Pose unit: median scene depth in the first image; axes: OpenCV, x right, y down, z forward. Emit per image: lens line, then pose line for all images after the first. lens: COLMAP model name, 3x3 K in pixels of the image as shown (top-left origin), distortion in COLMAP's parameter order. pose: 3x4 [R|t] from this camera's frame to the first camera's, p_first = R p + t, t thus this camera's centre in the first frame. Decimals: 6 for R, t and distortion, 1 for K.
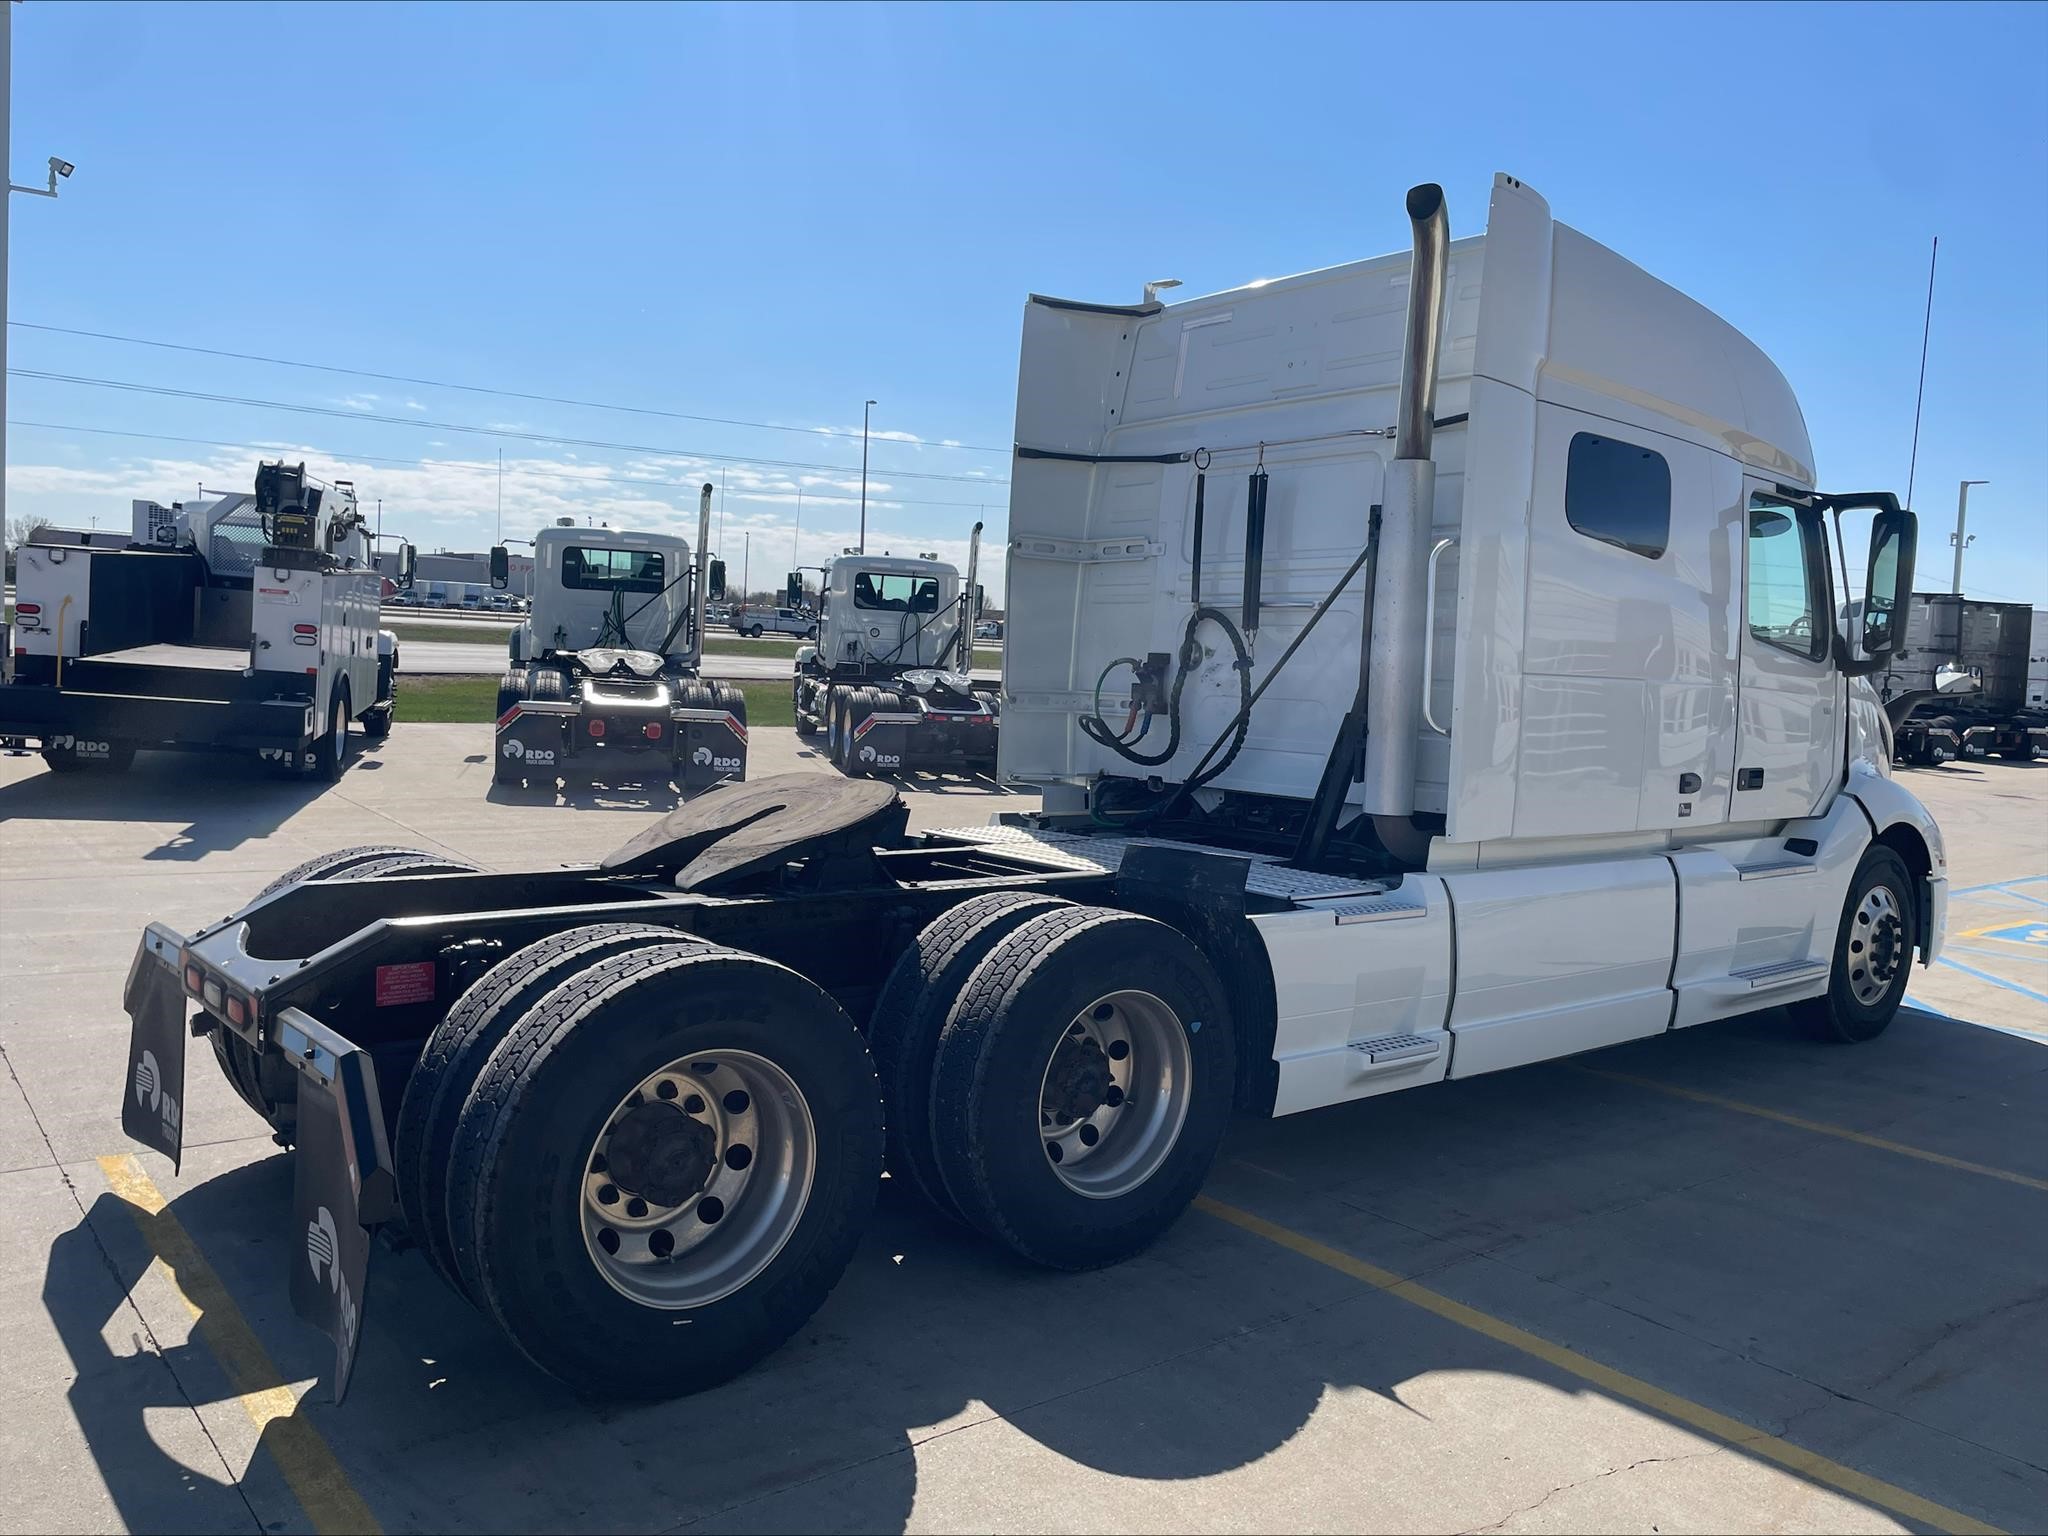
lens RADIAL K [[1562.3, 0, 1027.9], [0, 1562.3, 758.6], [0, 0, 1]] dist [0.012065, 0.008363]
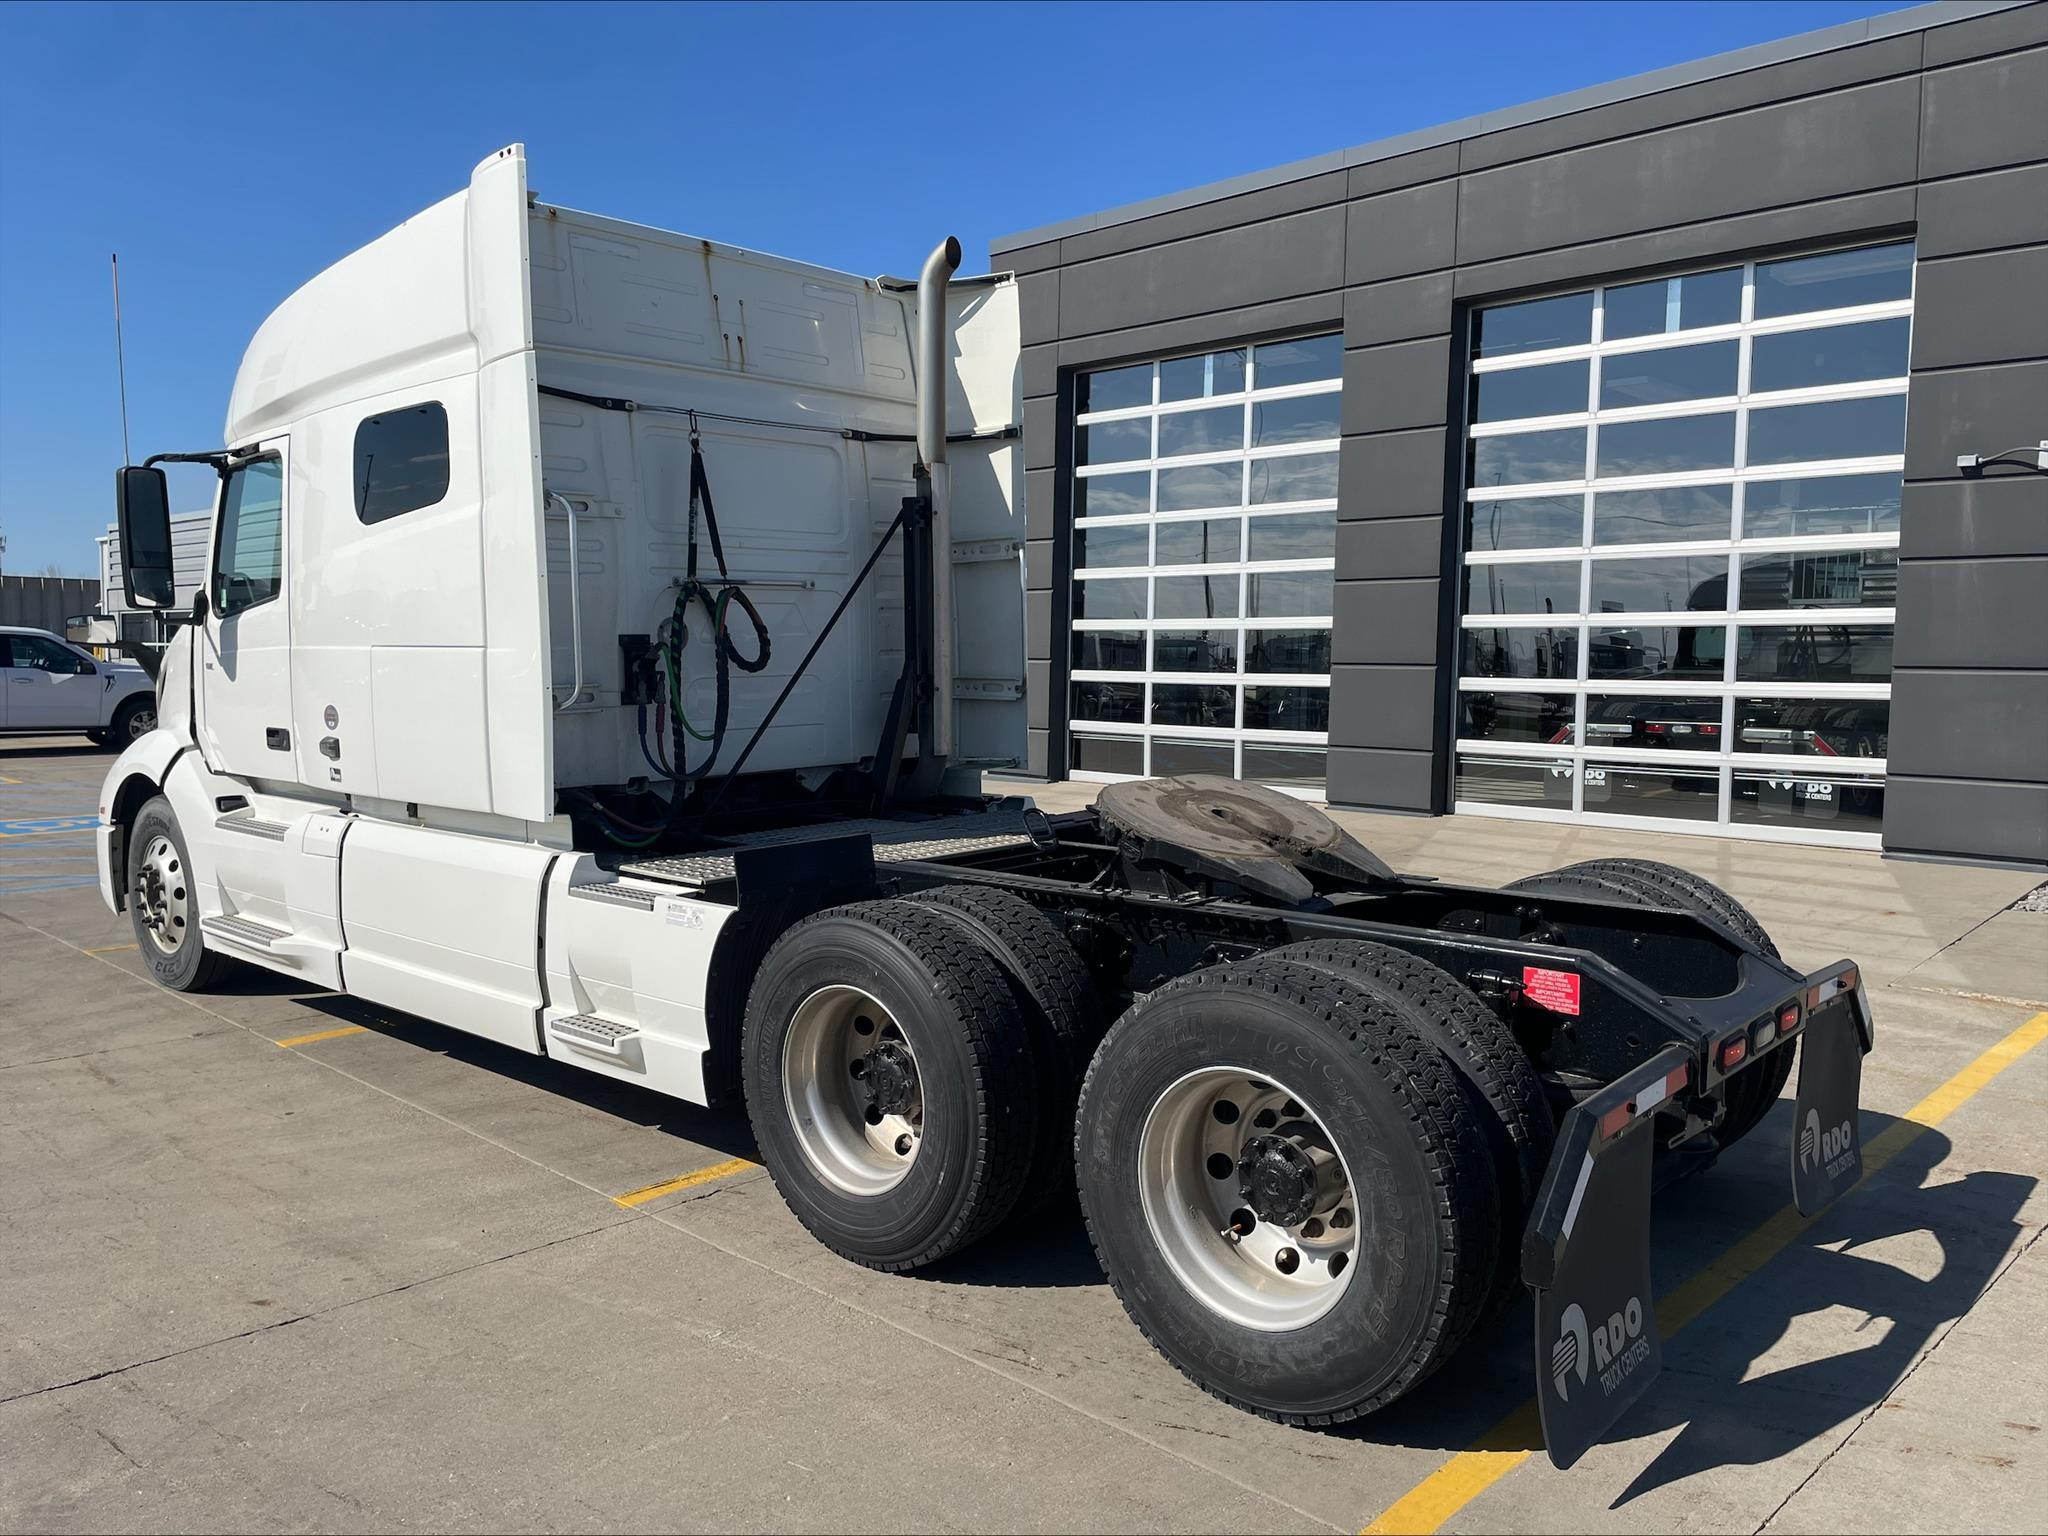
lens RADIAL K [[1552.1, 0, 1024.0], [0, 1552.1, 768.0], [0, 0, 1]] dist [0.061546, -0.099121]
pose [[-0.159878, -0.113407, 0.980601, -1.472326], [0.054386, 0.990858, 0.123461, -0.162577], [-0.985637, 0.073070, -0.152249, 1.700417]]
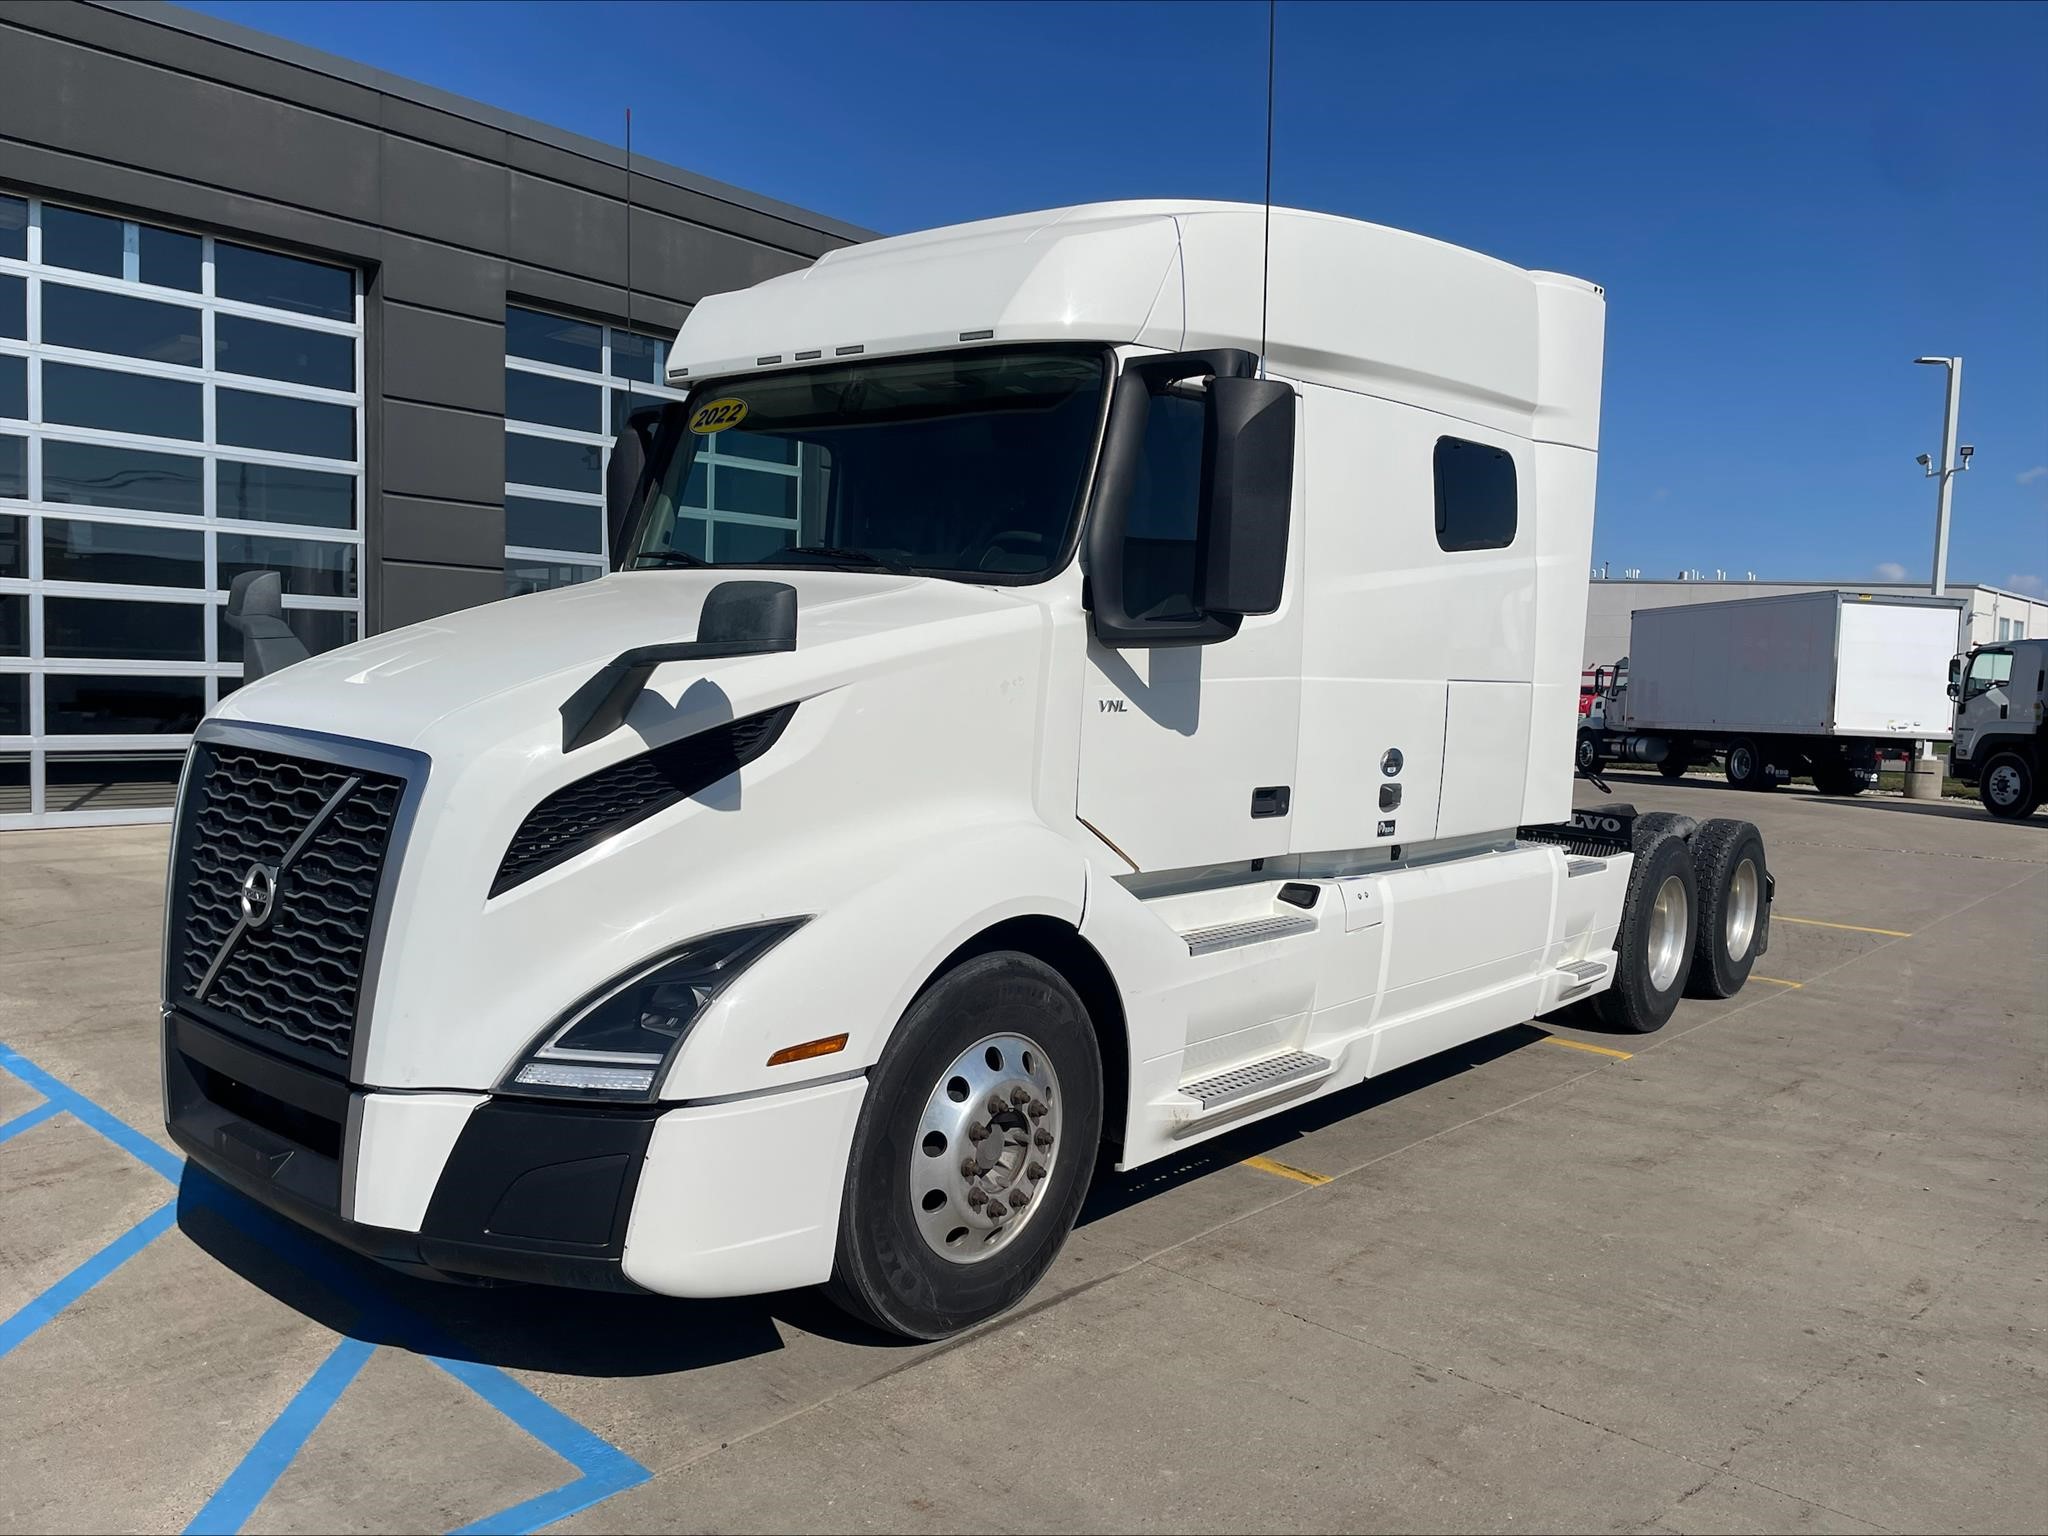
lens RADIAL K [[1552.1, 0, 1024.0], [0, 1552.1, 768.0], [0, 0, 1]] dist [0.061546, -0.099121]
pose [[-0.980142, -0.061683, -0.188461, 0.922867], [-0.086445, 0.988240, 0.126131, -0.196472], [0.178464, 0.139918, -0.973947, 3.533533]]
